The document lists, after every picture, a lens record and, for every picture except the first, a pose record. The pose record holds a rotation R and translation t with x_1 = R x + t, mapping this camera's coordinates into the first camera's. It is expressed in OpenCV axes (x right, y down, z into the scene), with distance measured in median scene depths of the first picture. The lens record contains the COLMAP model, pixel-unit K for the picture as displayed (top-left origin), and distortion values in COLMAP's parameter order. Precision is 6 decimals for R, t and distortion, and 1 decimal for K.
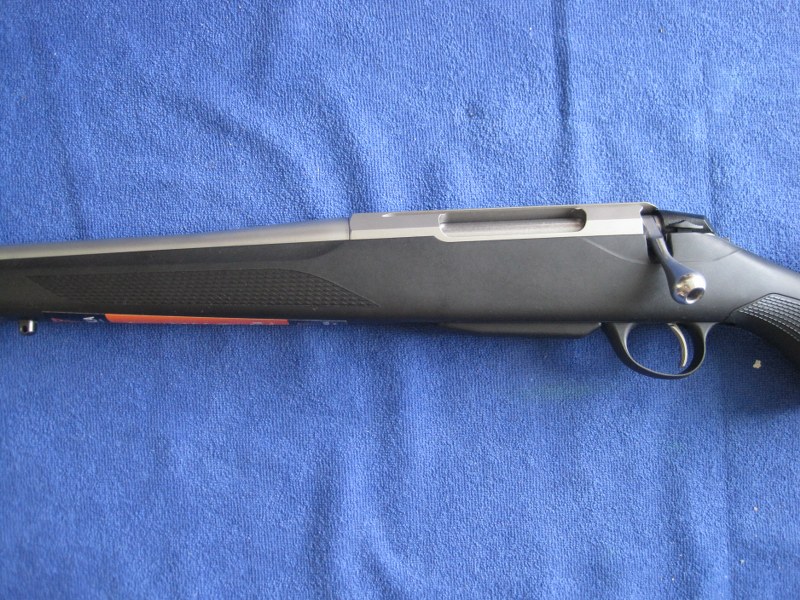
lens RADIAL K [[808.5, 0, 400.3], [0, 808.5, 283.0], [0, 0, 1]] dist [-0.178763, 0.137846]
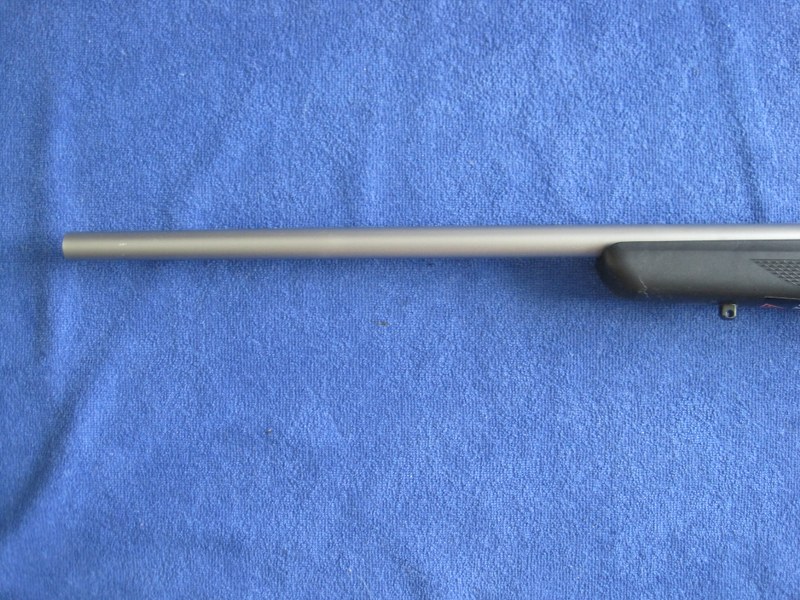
lens RADIAL K [[808.5, 0, 400.3], [0, 808.5, 283.0], [0, 0, 1]] dist [-0.178763, 0.137846]
pose [[0.996502, 0.040942, -0.072850, -0.754857], [-0.038228, 0.998536, 0.038260, 0.000320], [0.074309, -0.035341, 0.996609, 0.005885]]
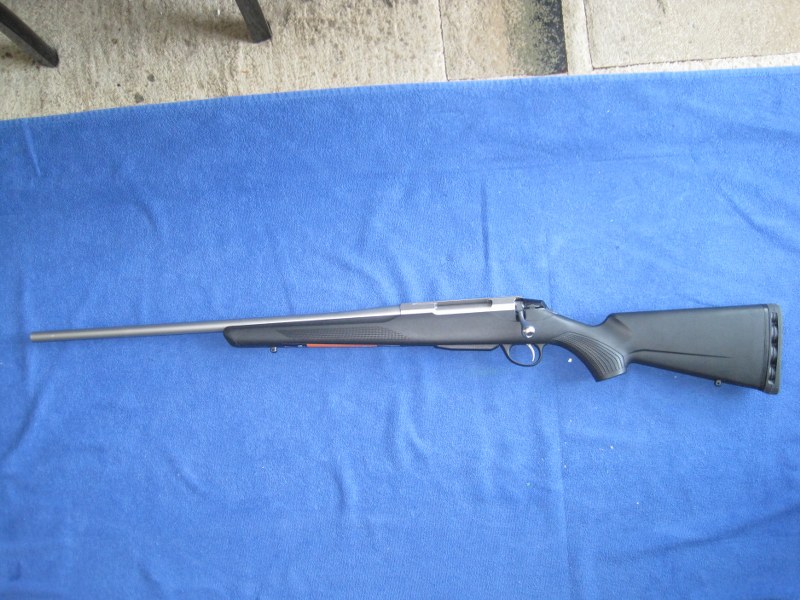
lens RADIAL K [[808.5, 0, 400.3], [0, 808.5, 283.0], [0, 0, 1]] dist [-0.178763, 0.137846]
pose [[0.998553, -0.016640, -0.051129, 0.067775], [0.016682, 0.999861, 0.000390, -0.143838], [0.051115, -0.001242, 0.998692, -1.490420]]
